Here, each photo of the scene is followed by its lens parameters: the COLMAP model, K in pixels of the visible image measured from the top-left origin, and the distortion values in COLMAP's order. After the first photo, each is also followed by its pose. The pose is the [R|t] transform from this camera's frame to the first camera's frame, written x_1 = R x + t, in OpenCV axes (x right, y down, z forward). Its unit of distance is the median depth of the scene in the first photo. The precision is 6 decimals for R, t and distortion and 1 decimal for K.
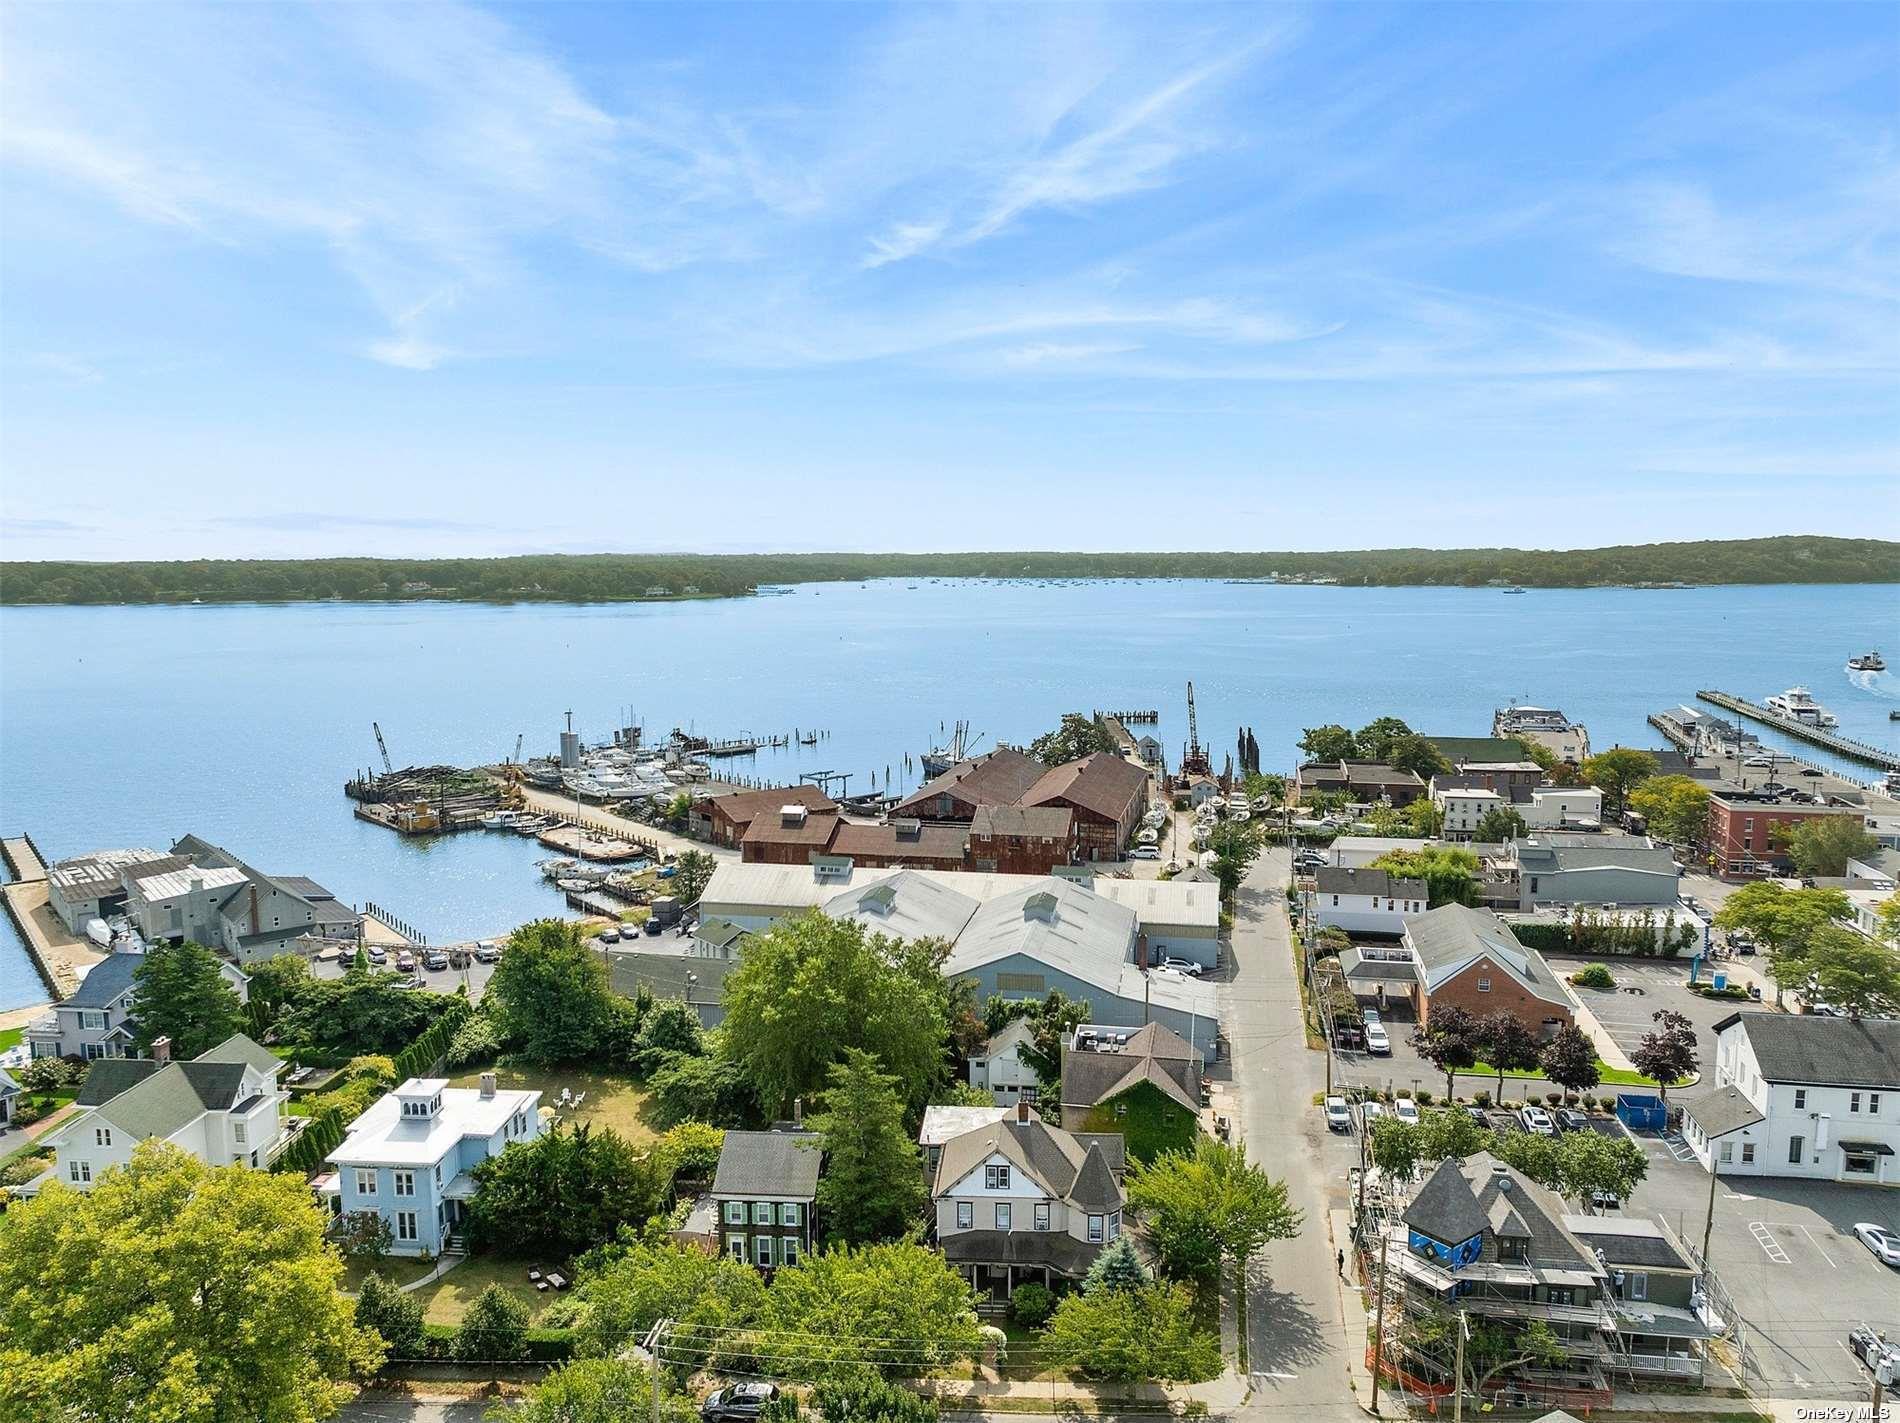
lens RADIAL K [[1368.4, 0, 953.6], [0, 1368.4, 713.0], [0, 0, 1]] dist [-0.014721, 0.001711]
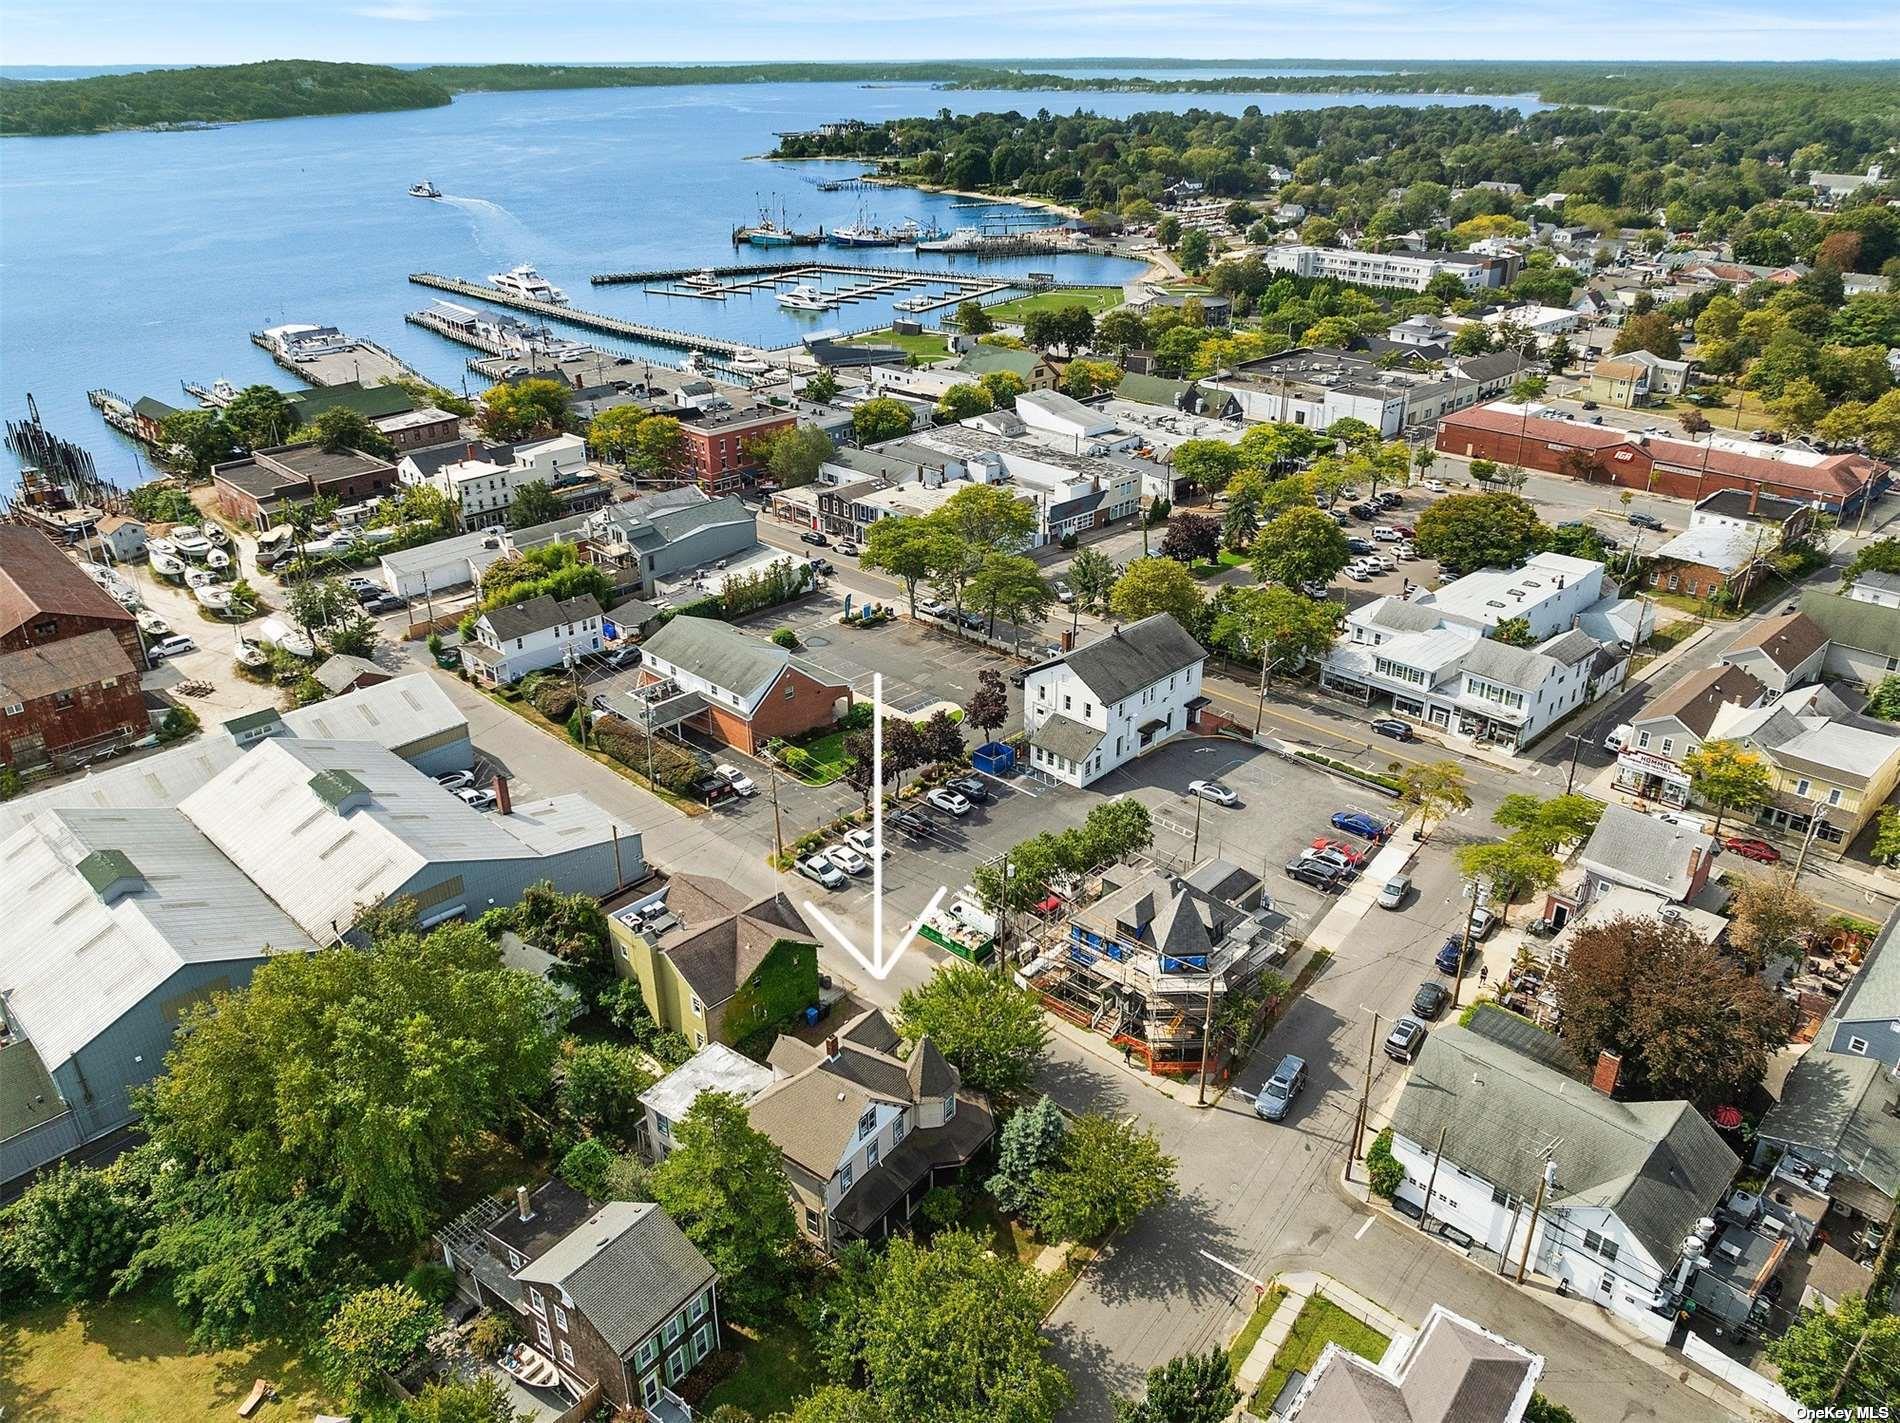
lens RADIAL K [[1368.4, 0, 953.7], [0, 1368.4, 710.5], [0, 0, 1]] dist [-0.014721, 0.001711]
pose [[0.557884, -0.367245, 0.744242, -0.118924], [0.115014, 0.922324, 0.368904, -0.058565], [-0.821911, -0.120207, 0.556788, 0.106042]]
